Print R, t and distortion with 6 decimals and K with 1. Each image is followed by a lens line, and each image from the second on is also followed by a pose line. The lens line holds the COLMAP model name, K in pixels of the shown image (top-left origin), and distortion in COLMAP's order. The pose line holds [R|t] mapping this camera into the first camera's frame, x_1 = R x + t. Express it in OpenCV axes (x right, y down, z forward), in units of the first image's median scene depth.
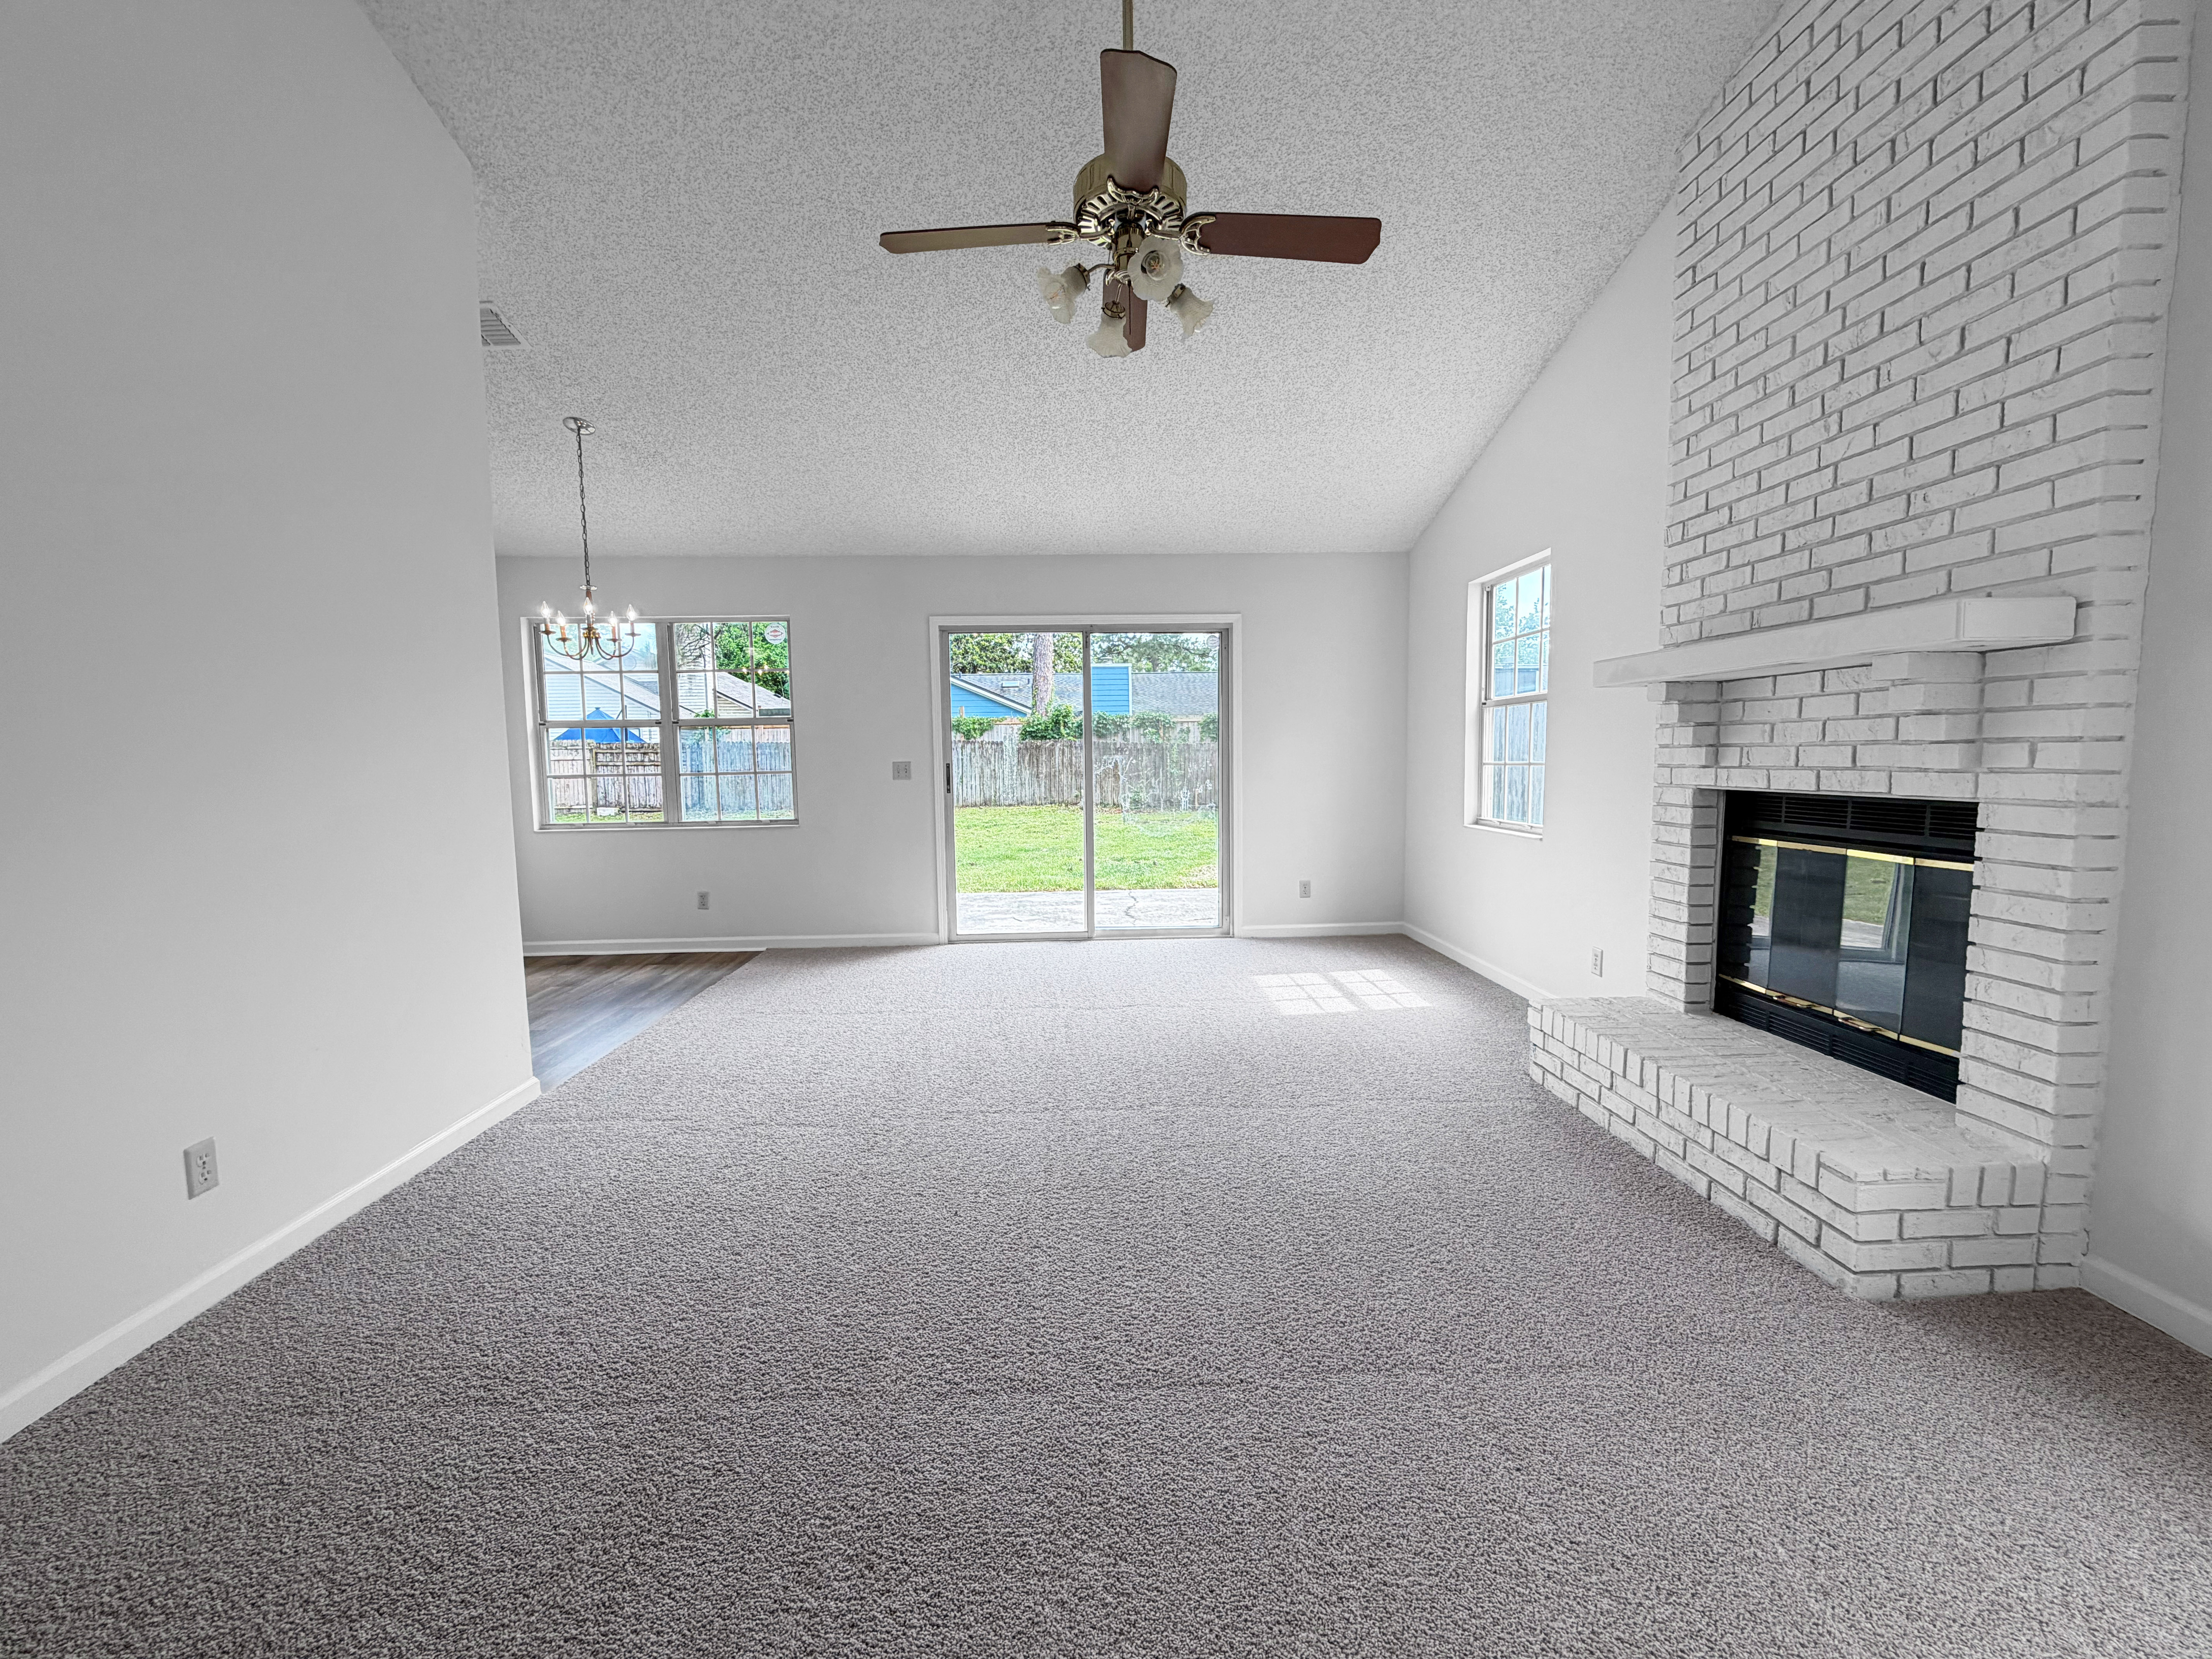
lens RADIAL K [[879.0, 0, 1092.8], [0, 879.0, 831.7], [0, 0, 1]] dist [-0.001796, -0.000222]
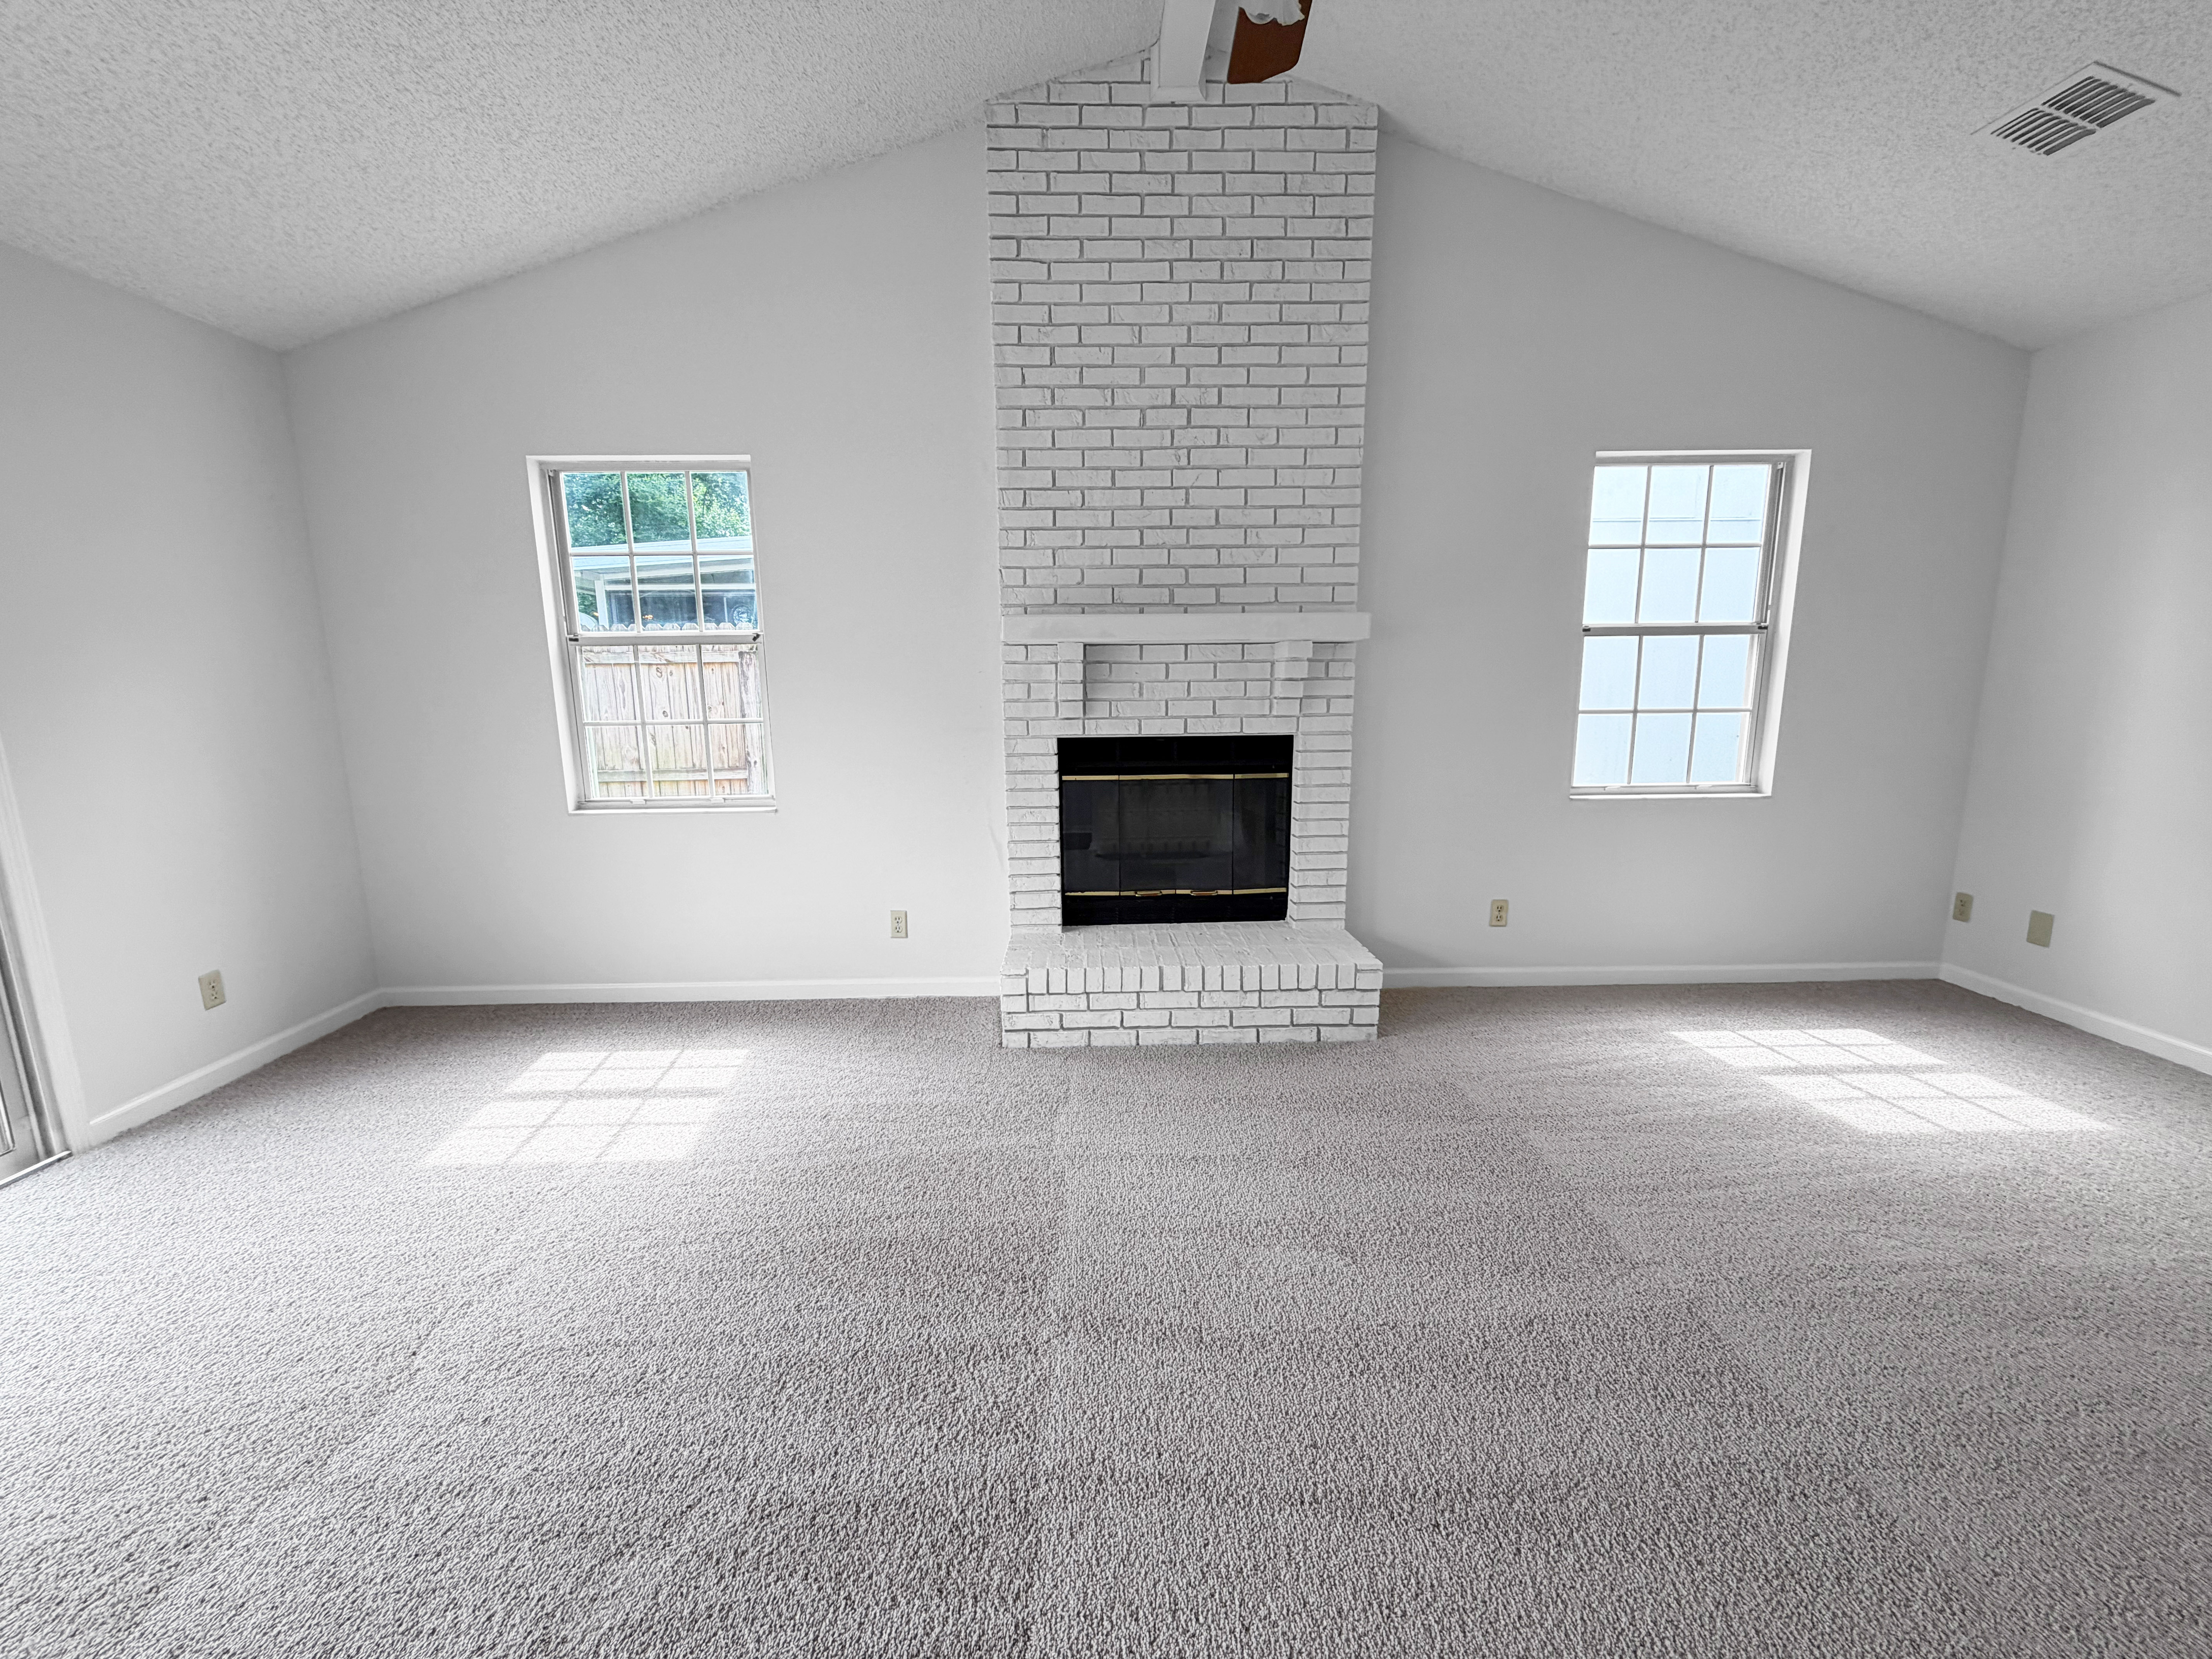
lens RADIAL K [[879.0, 0, 1092.8], [0, 879.0, 831.7], [0, 0, 1]] dist [-0.001796, -0.000222]
pose [[0.008731, -0.156746, 0.987600, -0.459330], [0.096004, 0.983207, 0.155200, -0.103567], [-0.995343, 0.093459, 0.023632, 0.951682]]
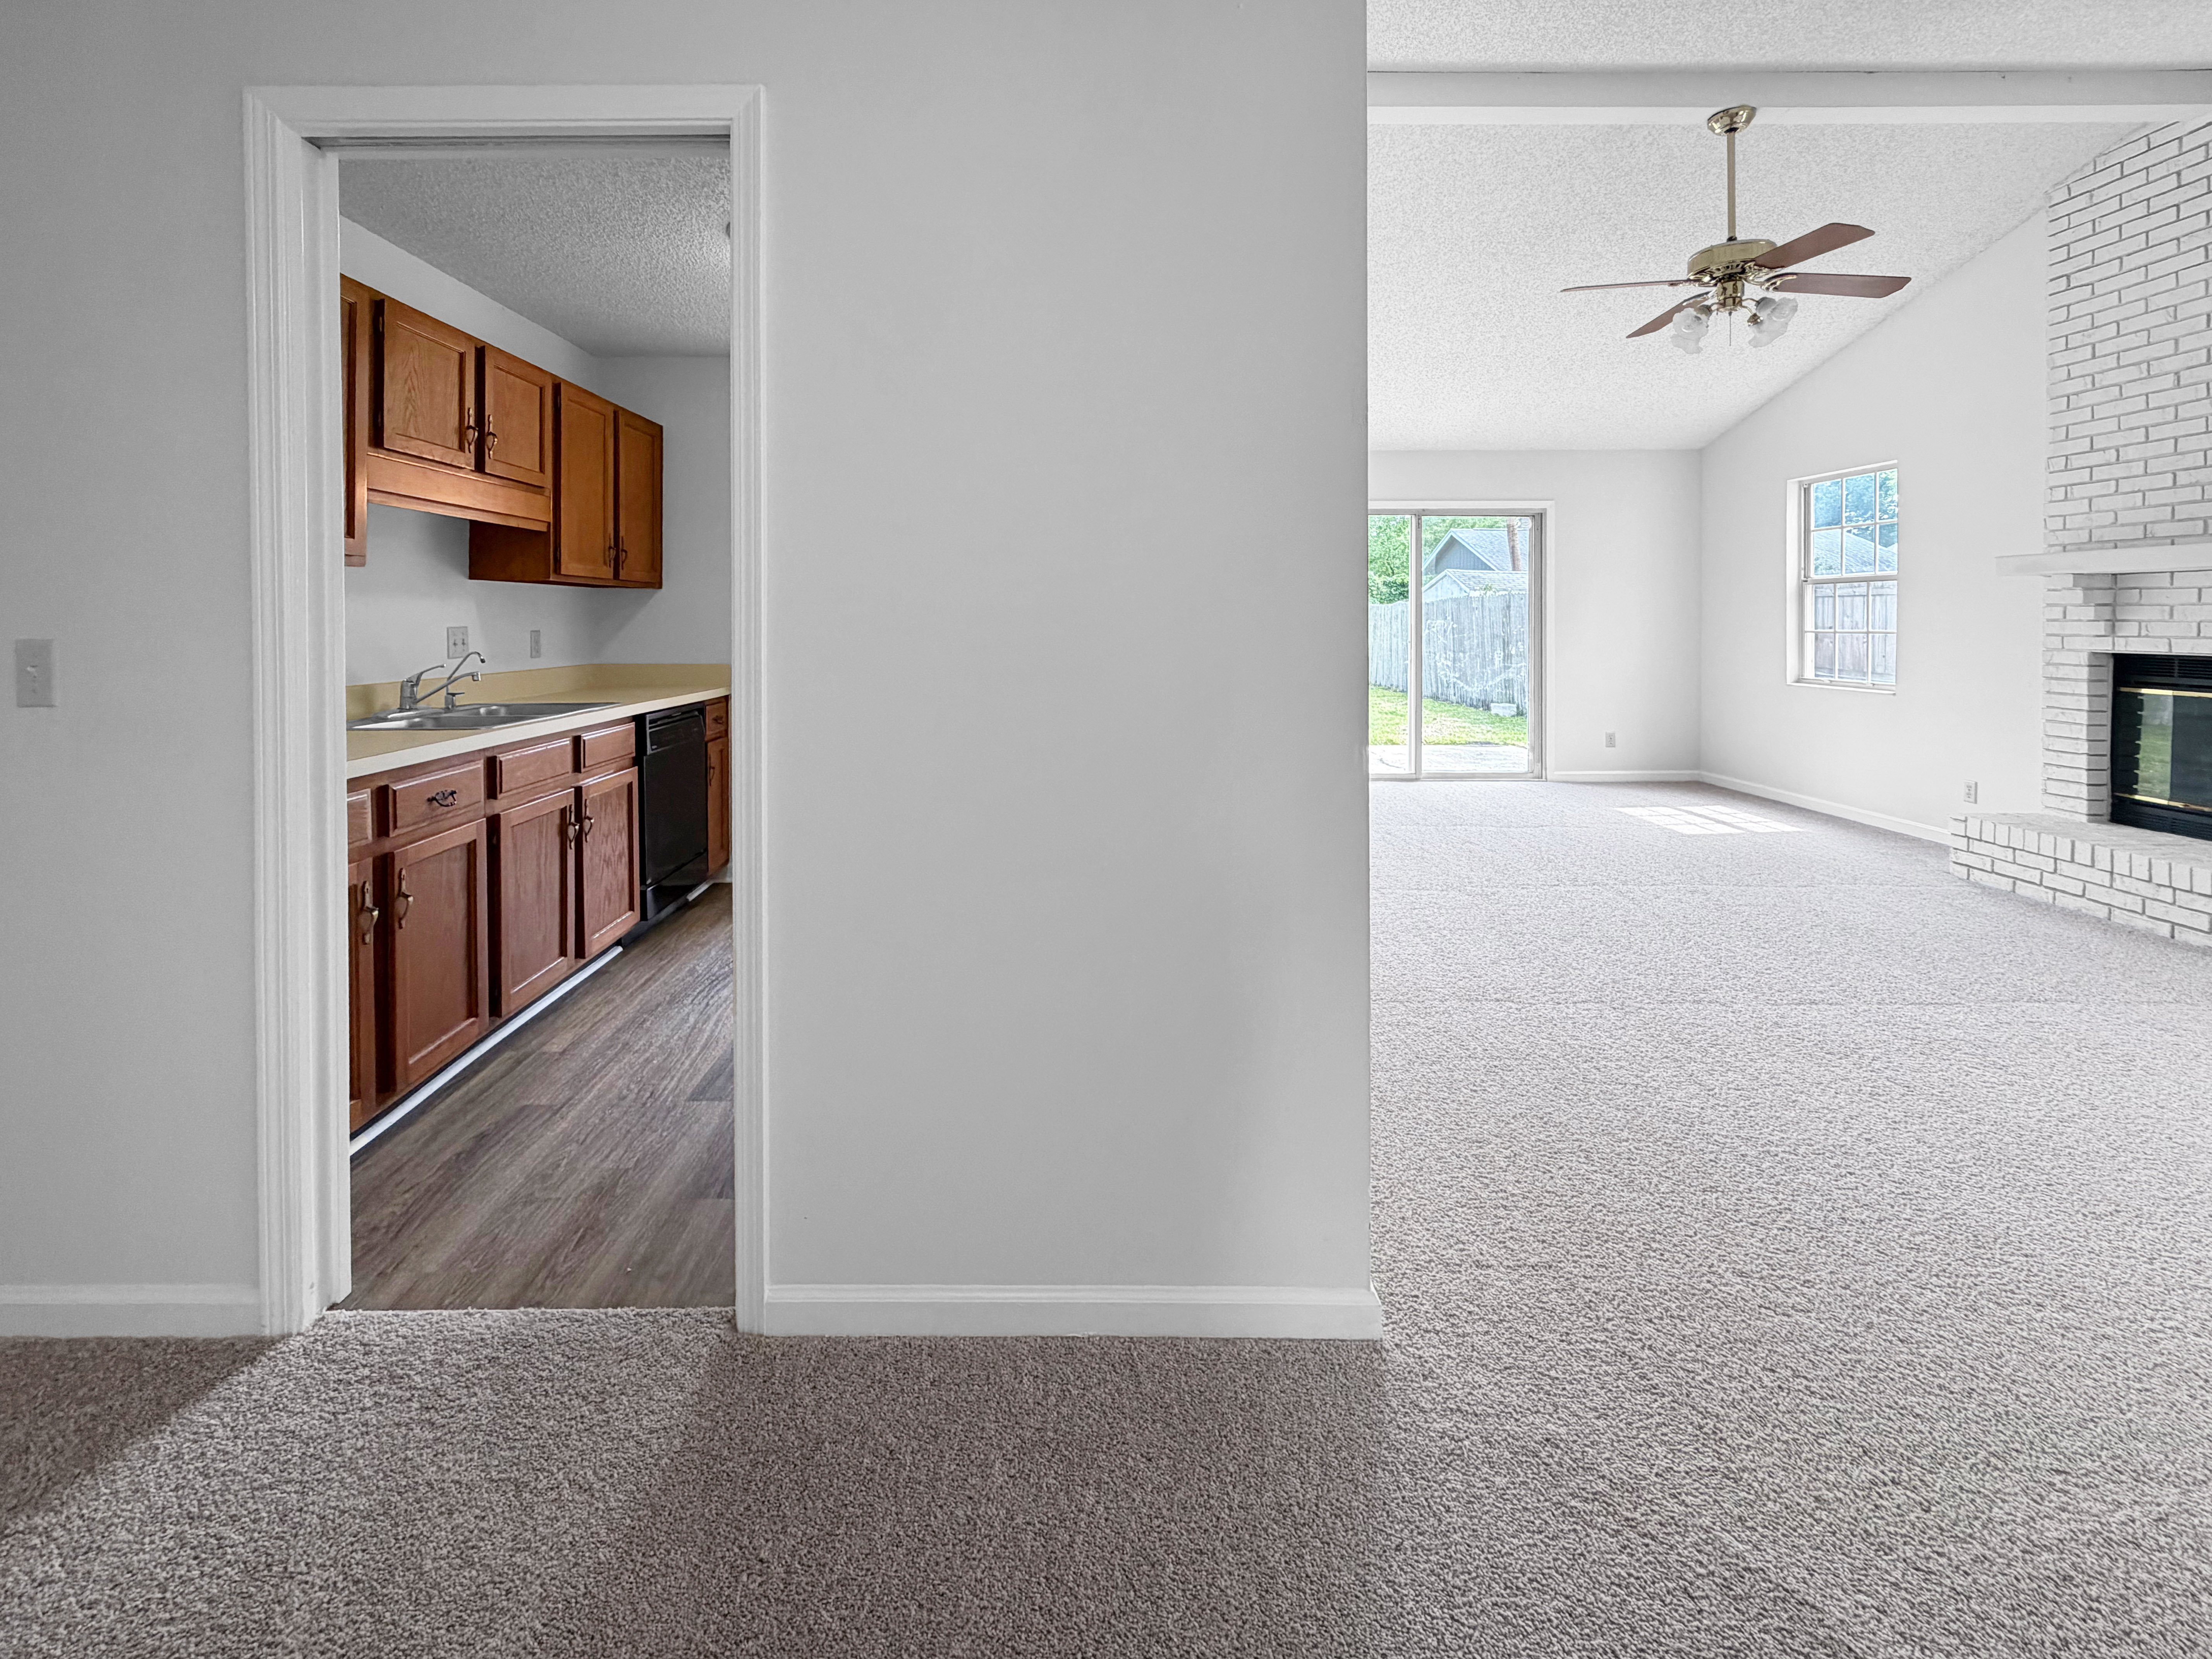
lens RADIAL K [[944.5, 0, 1047.0], [0, 944.5, 629.5], [0, 0, 1]] dist [0.000475, -0.000416]
pose [[0.998527, 0.012600, -0.052778, -0.838717], [-0.016487, 0.997131, -0.073878, 0.049576], [0.051695, 0.074639, 0.995870, -0.527055]]
